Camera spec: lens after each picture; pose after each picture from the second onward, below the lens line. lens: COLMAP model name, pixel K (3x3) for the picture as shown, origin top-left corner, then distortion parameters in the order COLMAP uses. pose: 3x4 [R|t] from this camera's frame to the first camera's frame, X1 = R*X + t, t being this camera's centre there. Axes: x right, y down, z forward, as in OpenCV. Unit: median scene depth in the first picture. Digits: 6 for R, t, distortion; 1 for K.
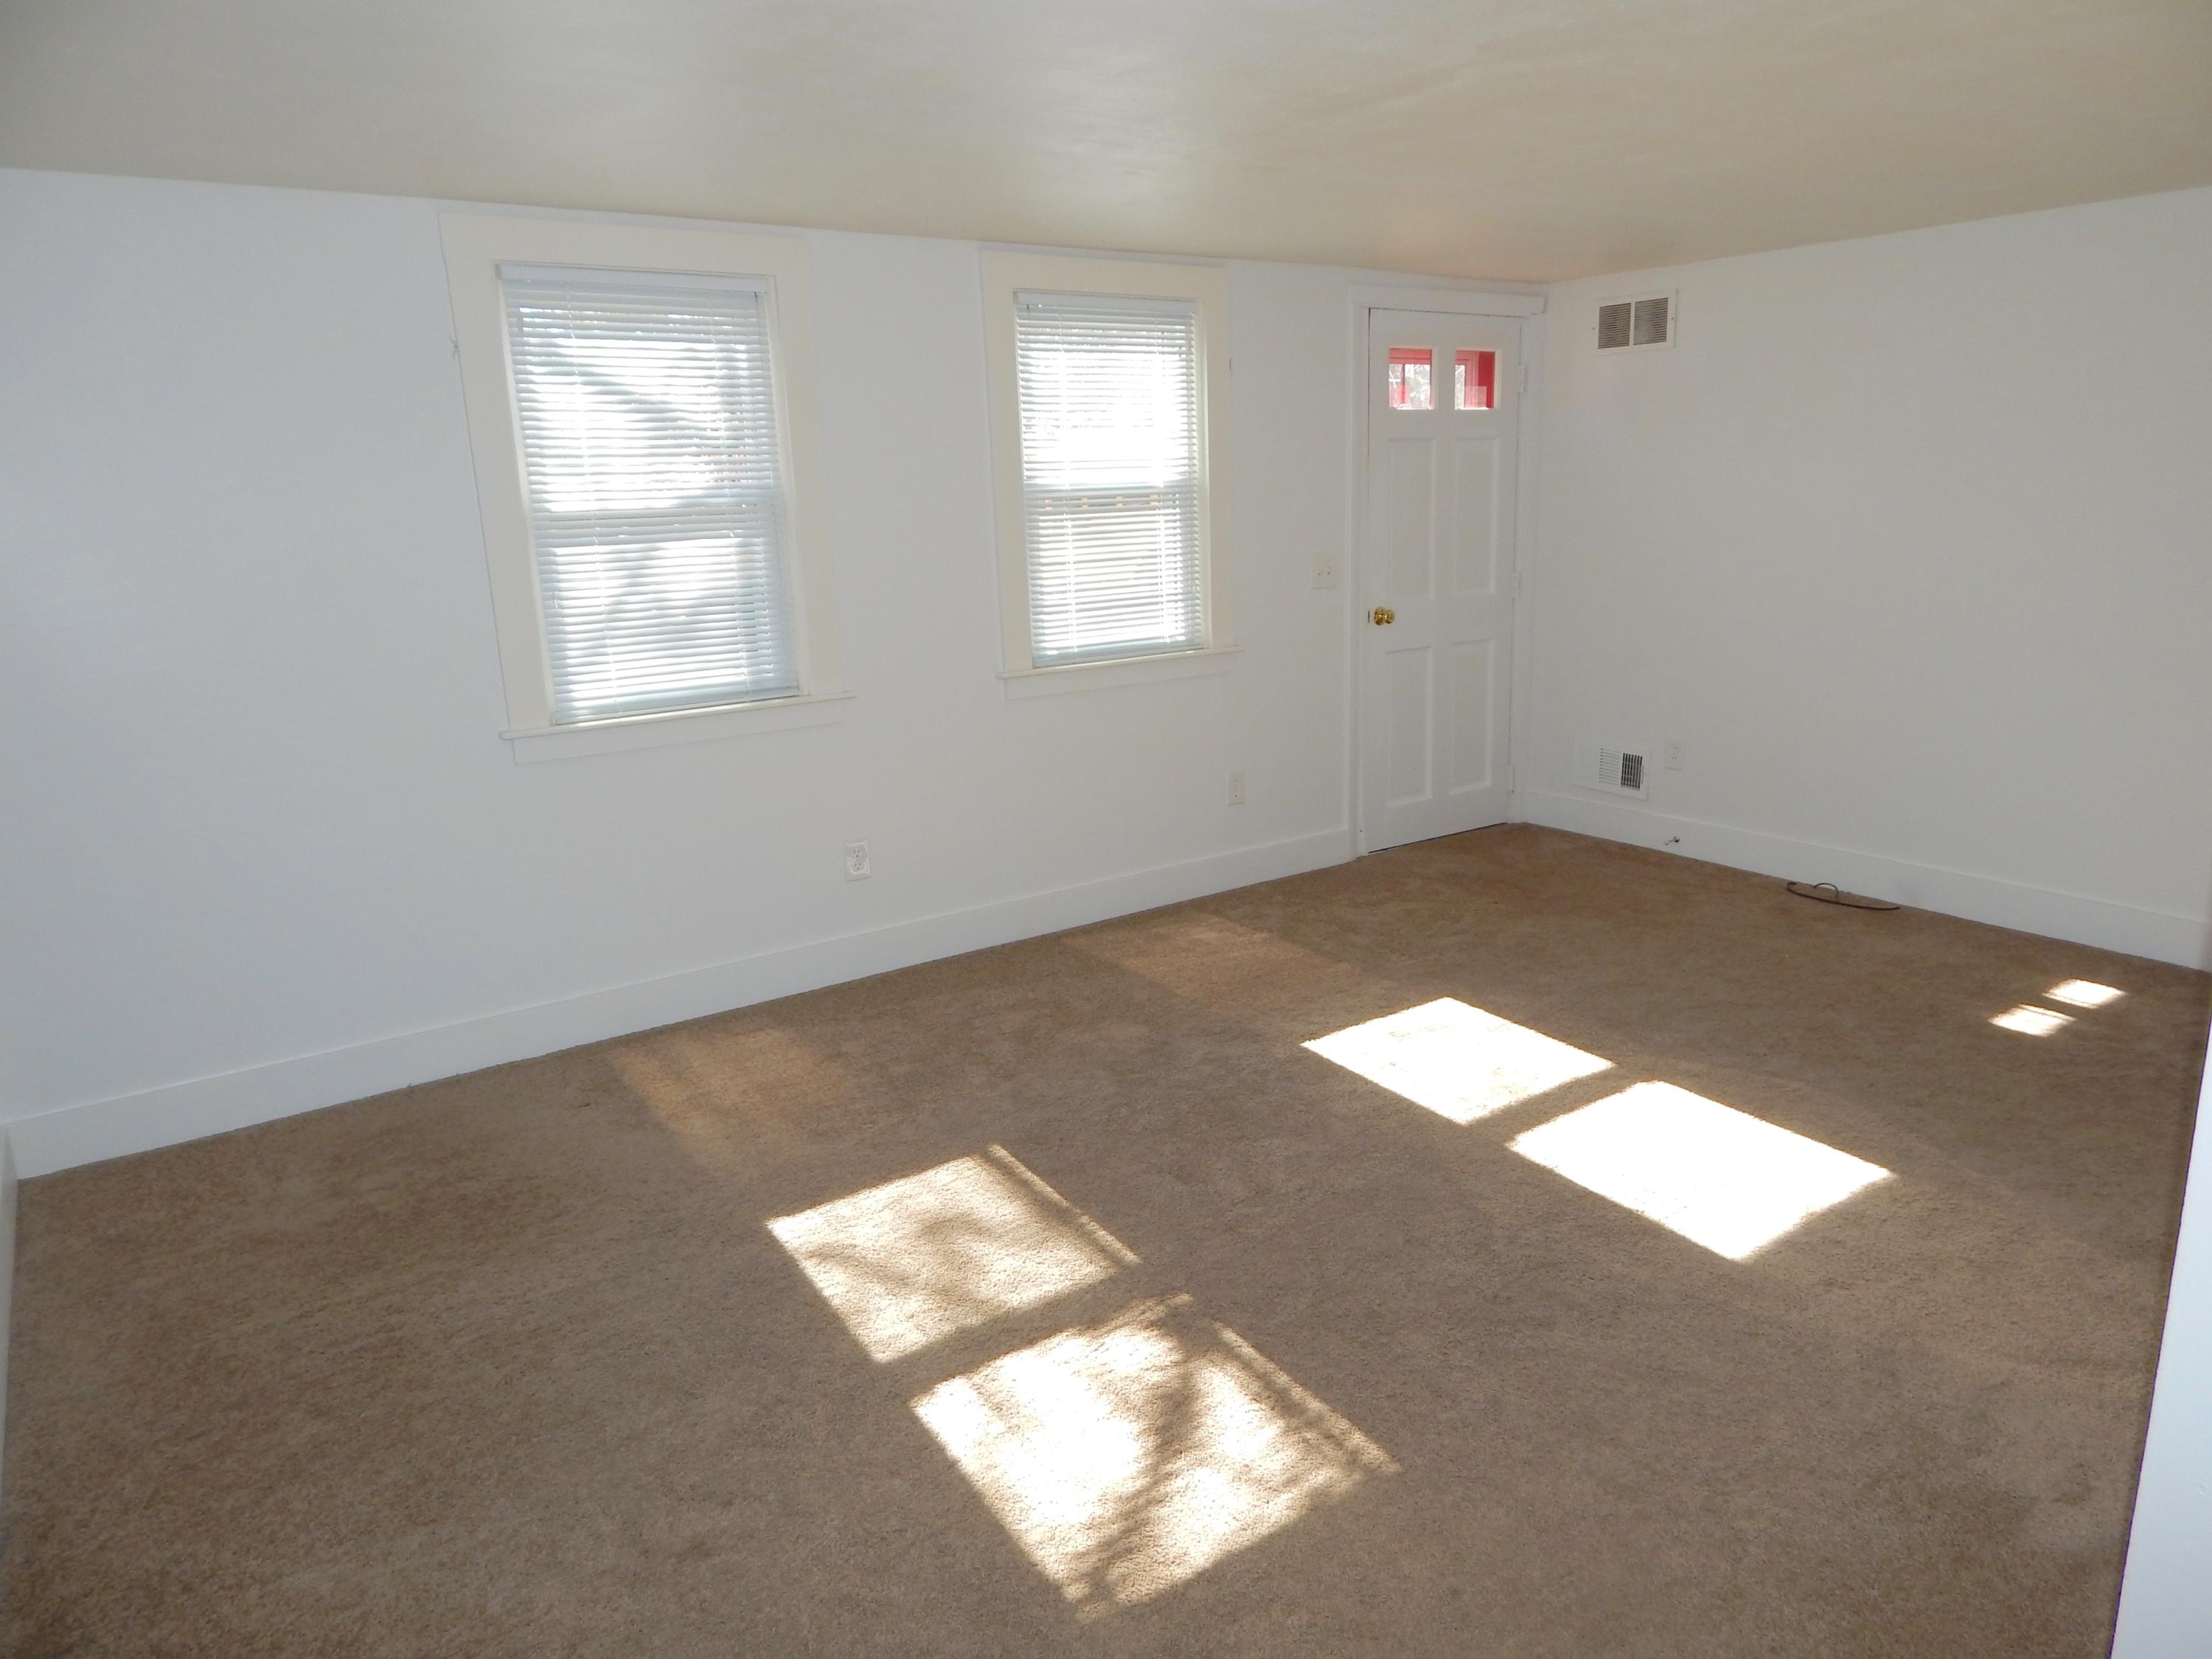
lens RADIAL K [[1451.0, 0, 1095.3], [0, 1451.0, 829.7], [0, 0, 1]] dist [-0.001841, -0.000312]
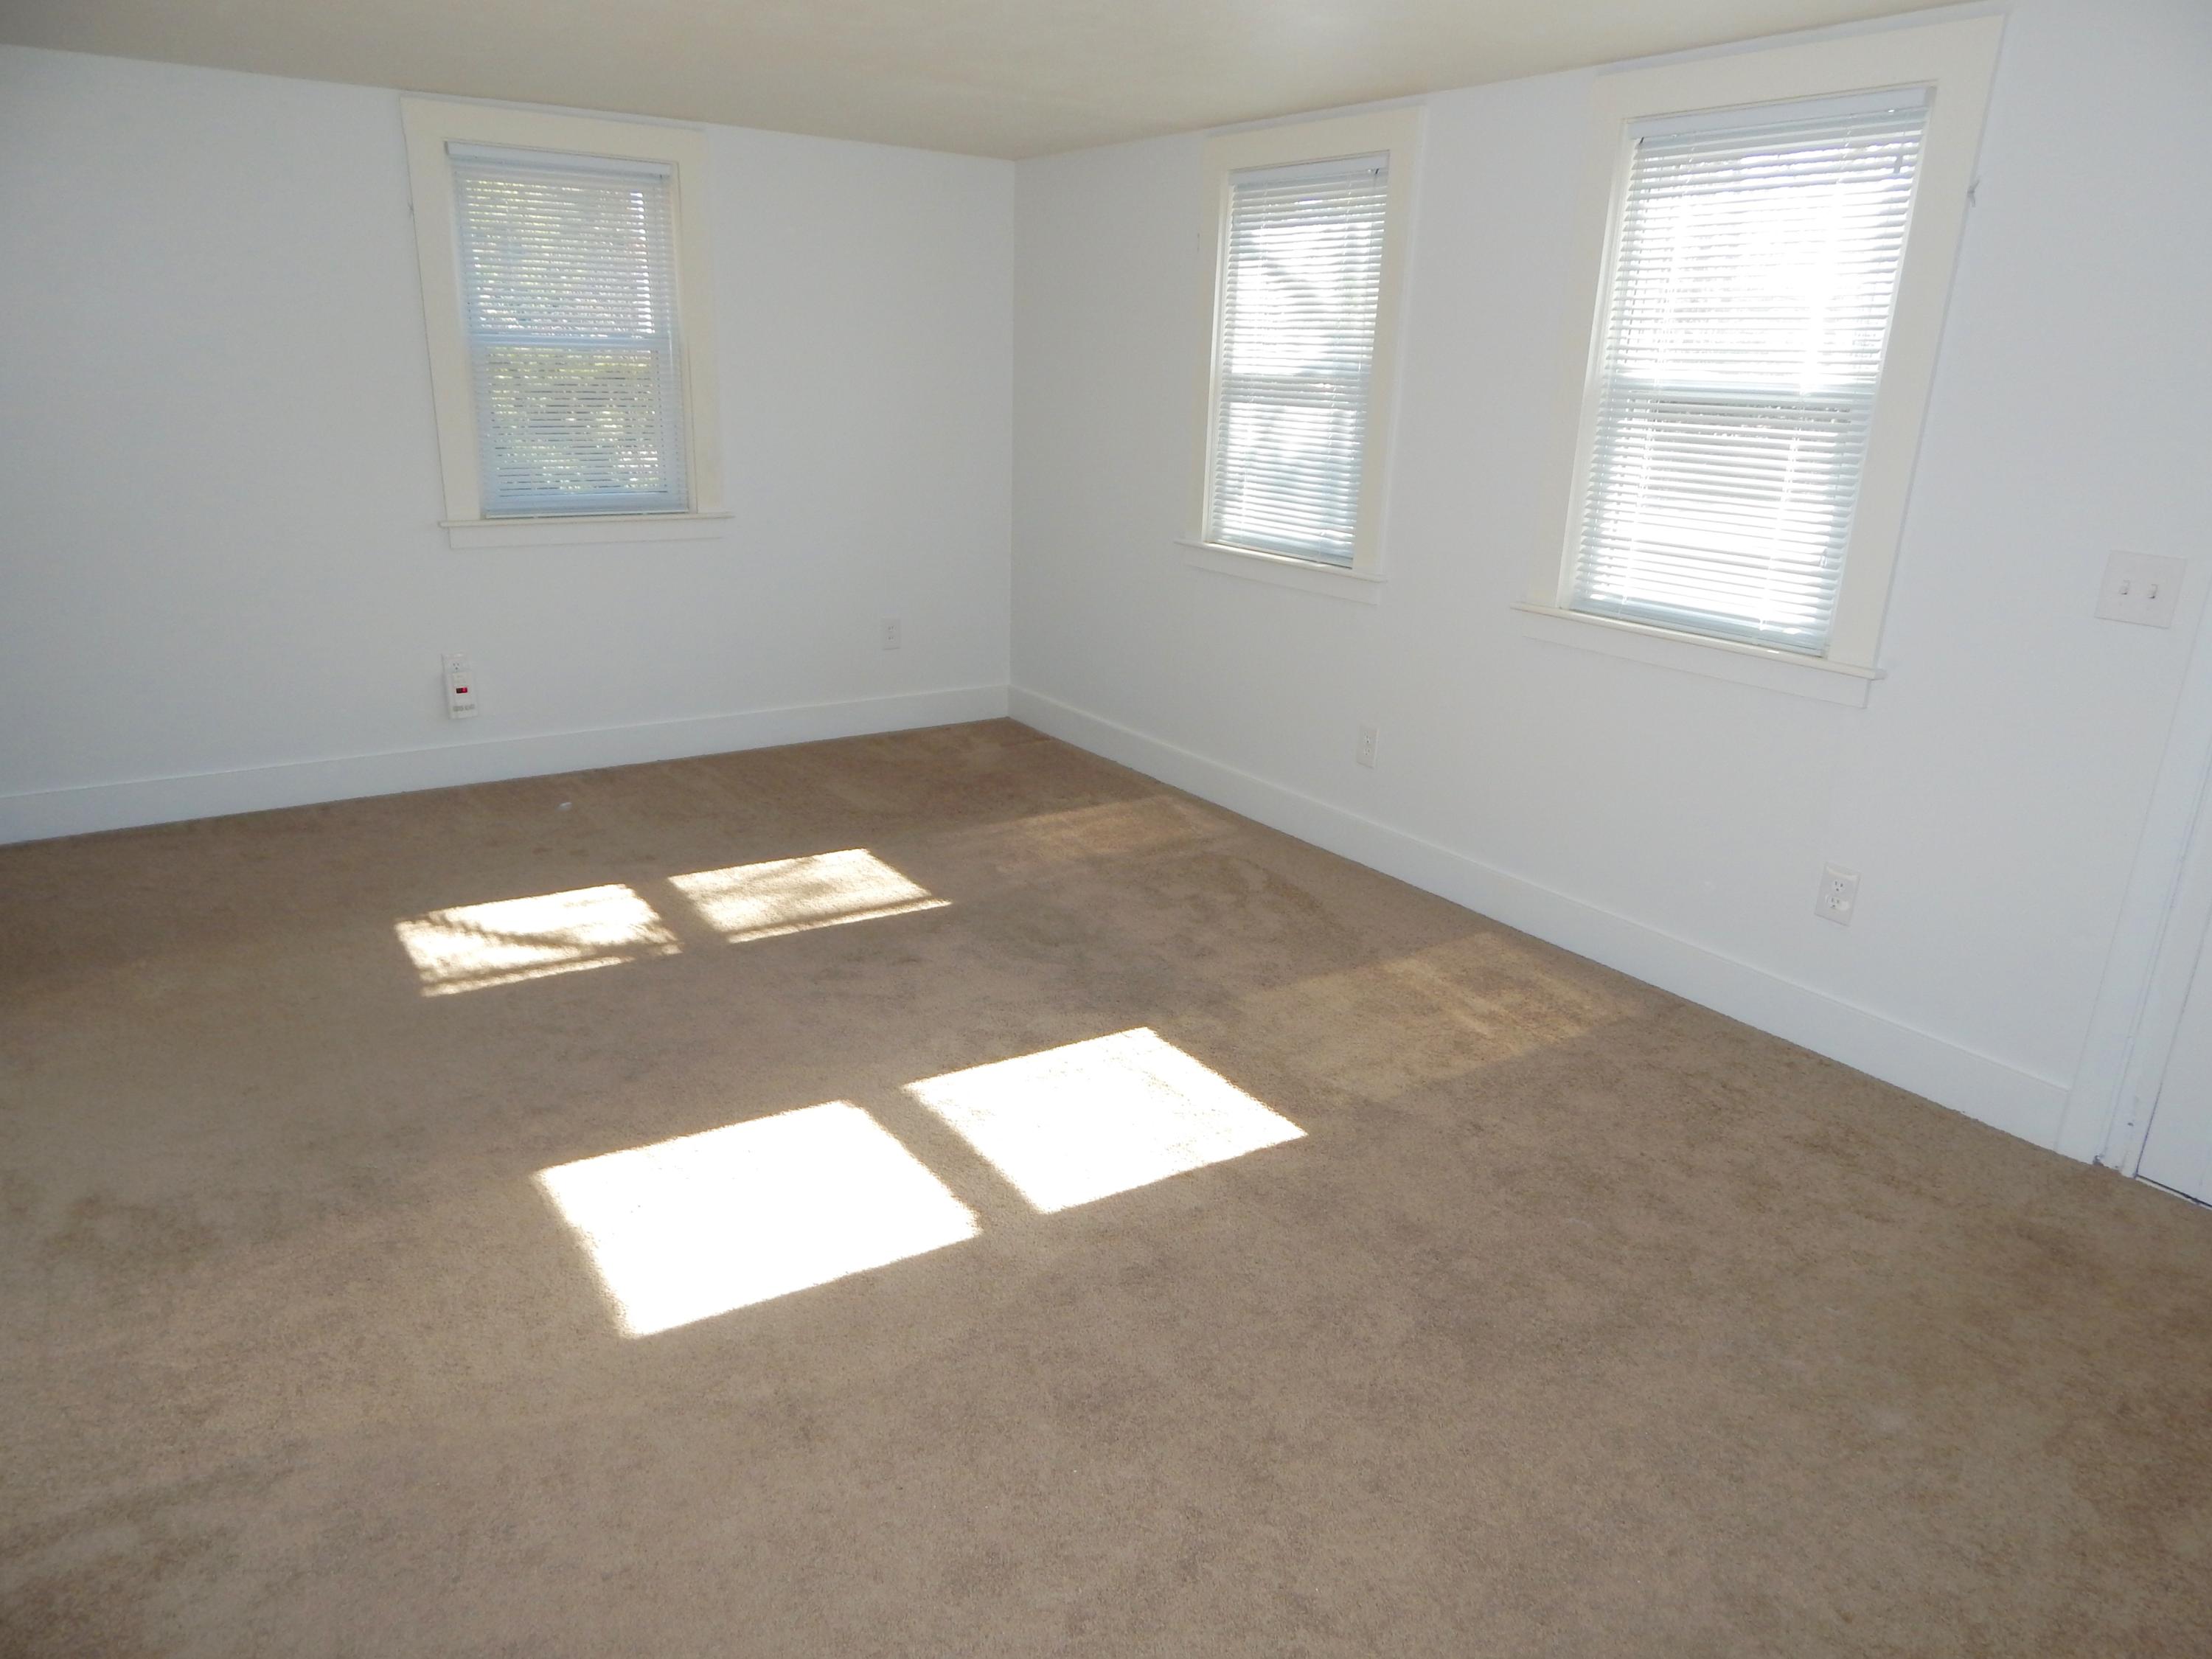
lens RADIAL K [[1451.0, 0, 1117.5], [0, 1451.0, 811.1], [0, 0, 1]] dist [-0.001841, -0.000312]
pose [[-0.000913, 0.324635, -0.945839, 0.893254], [-0.269616, 0.910733, 0.312846, -0.229629], [0.962967, 0.255299, 0.086695, 0.855402]]
